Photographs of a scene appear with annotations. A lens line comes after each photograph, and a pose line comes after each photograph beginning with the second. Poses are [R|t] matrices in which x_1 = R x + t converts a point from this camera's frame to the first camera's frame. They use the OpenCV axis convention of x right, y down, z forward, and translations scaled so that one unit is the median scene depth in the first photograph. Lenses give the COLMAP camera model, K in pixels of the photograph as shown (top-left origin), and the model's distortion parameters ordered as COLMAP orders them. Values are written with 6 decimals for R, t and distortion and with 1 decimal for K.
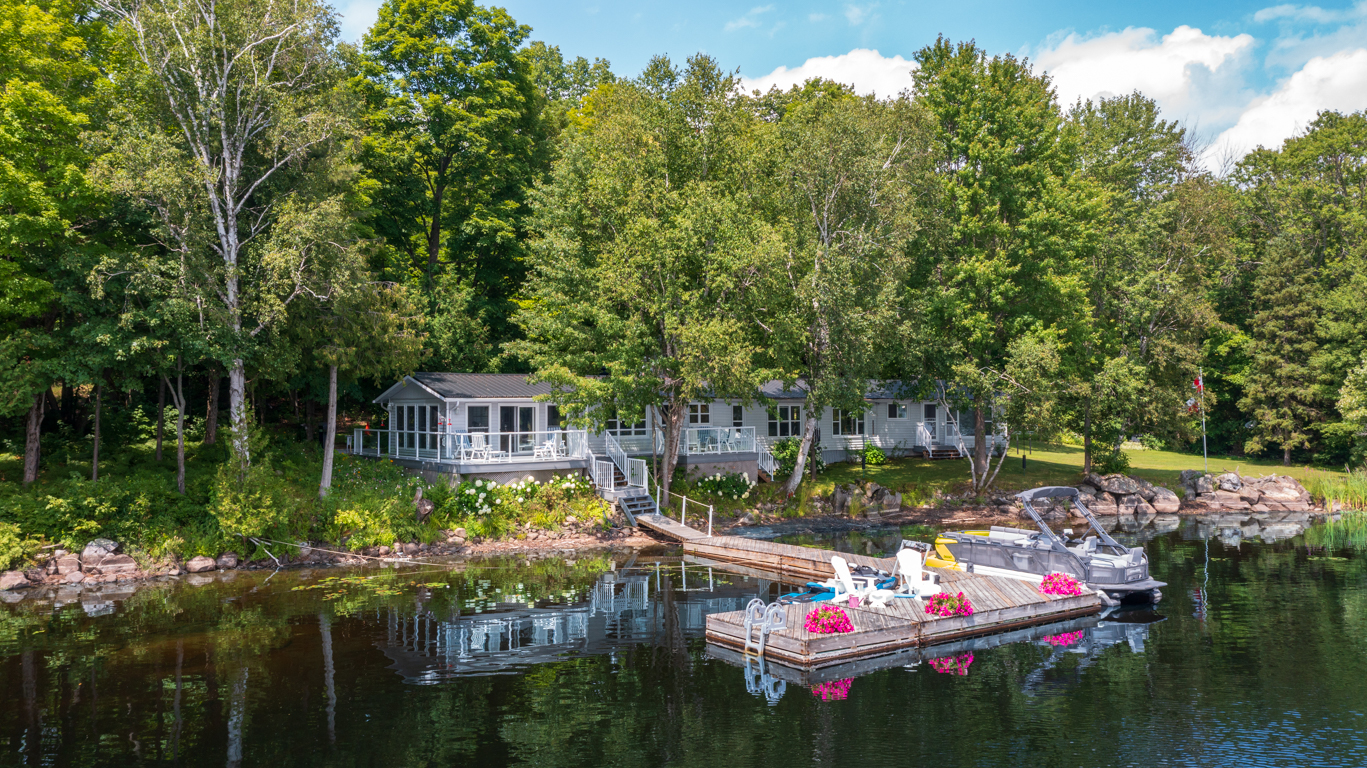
lens RADIAL K [[1125.5, 0, 683.5], [0, 1125.5, 384.0], [0, 0, 1]] dist [0.035716, 0.008358]
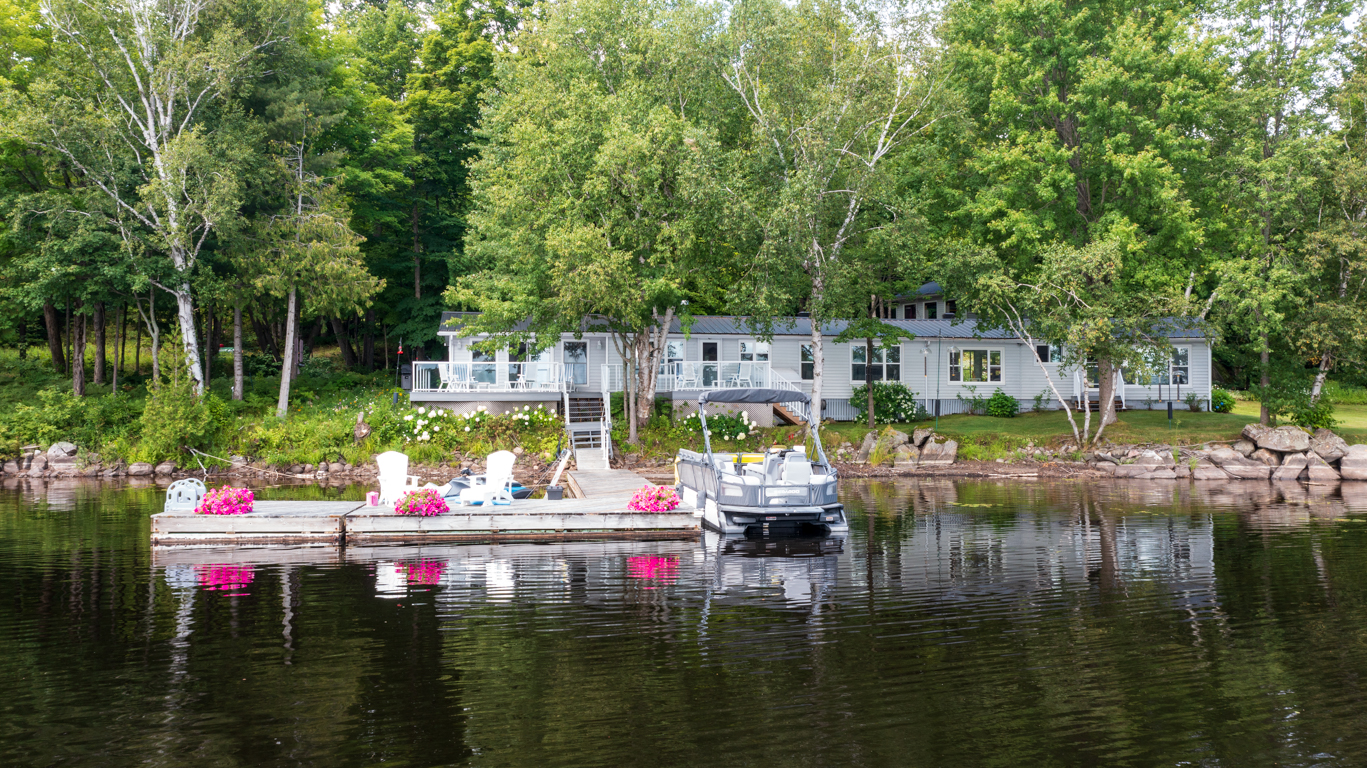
lens RADIAL K [[1125.5, 0, 683.5], [0, 1125.5, 384.0], [0, 0, 1]] dist [0.035716, 0.008358]
pose [[0.879258, -0.006400, -0.476303, 0.445593], [0.004894, 0.999978, -0.004402, 0.062022], [0.476321, 0.001540, 0.879270, 0.199593]]
